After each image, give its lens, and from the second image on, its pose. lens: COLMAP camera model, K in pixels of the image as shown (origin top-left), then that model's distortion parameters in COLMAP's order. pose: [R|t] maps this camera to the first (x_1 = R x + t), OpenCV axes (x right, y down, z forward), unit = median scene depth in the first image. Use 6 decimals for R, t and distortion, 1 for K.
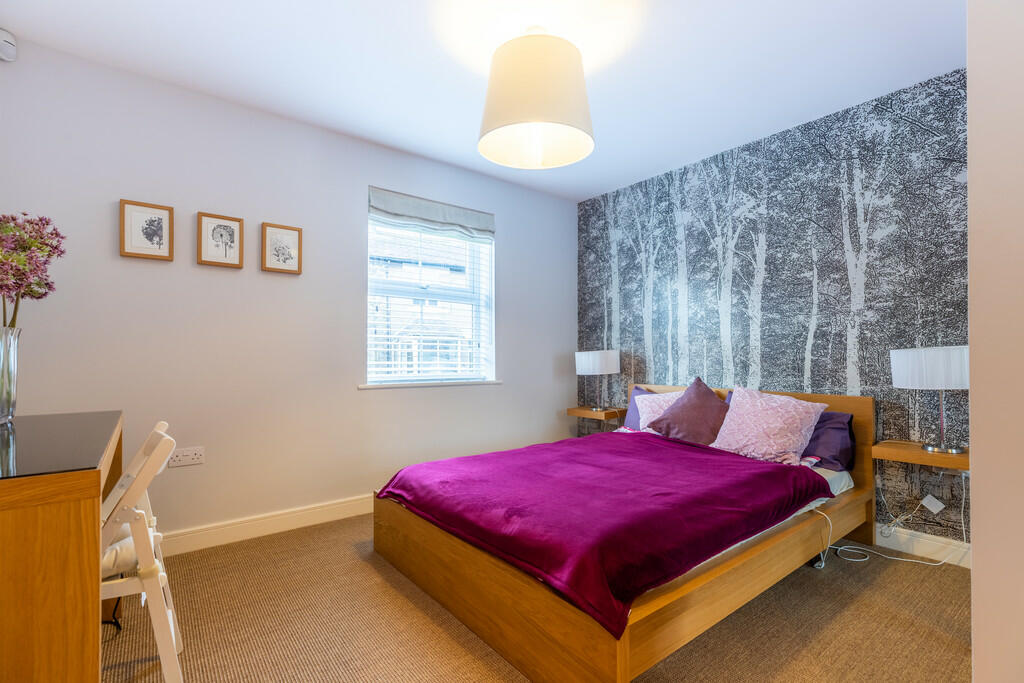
lens RADIAL K [[452.7, 0, 514.1], [0, 452.7, 359.3], [0, 0, 1]] dist [-0.000835, -0.000272]
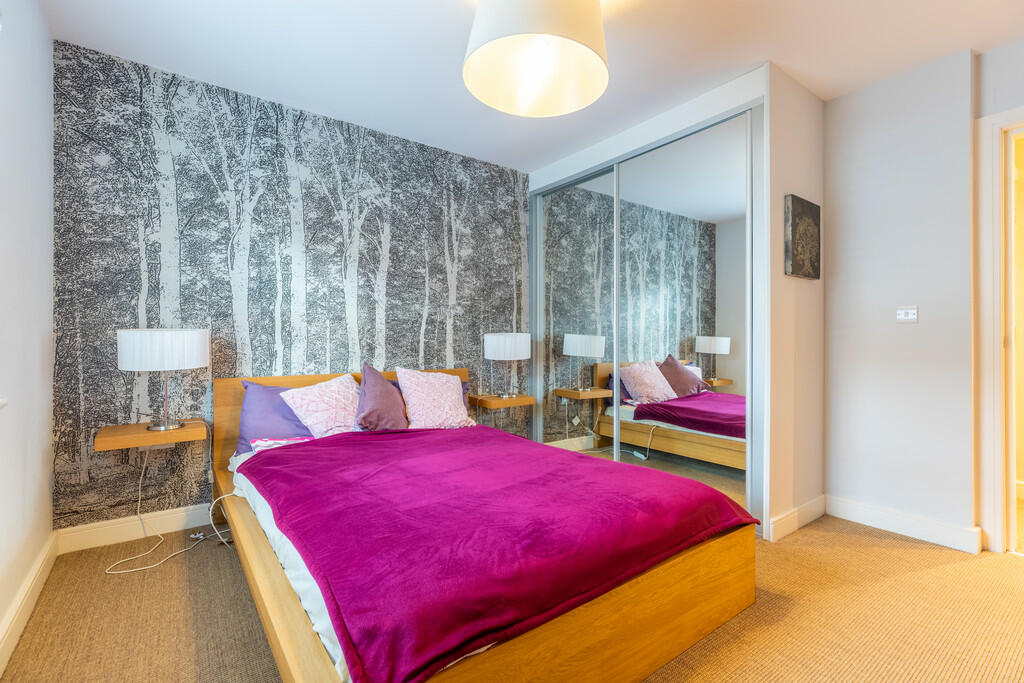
lens RADIAL K [[473.7, 0, 512.0], [0, 473.7, 341.5], [0, 0, 1]] dist [0.001728, 0.000197]
pose [[0.022265, -0.005678, 0.999736, -0.535110], [0.003145, 0.999979, 0.005610, -0.005962], [-0.999747, 0.003019, 0.022282, 0.654027]]
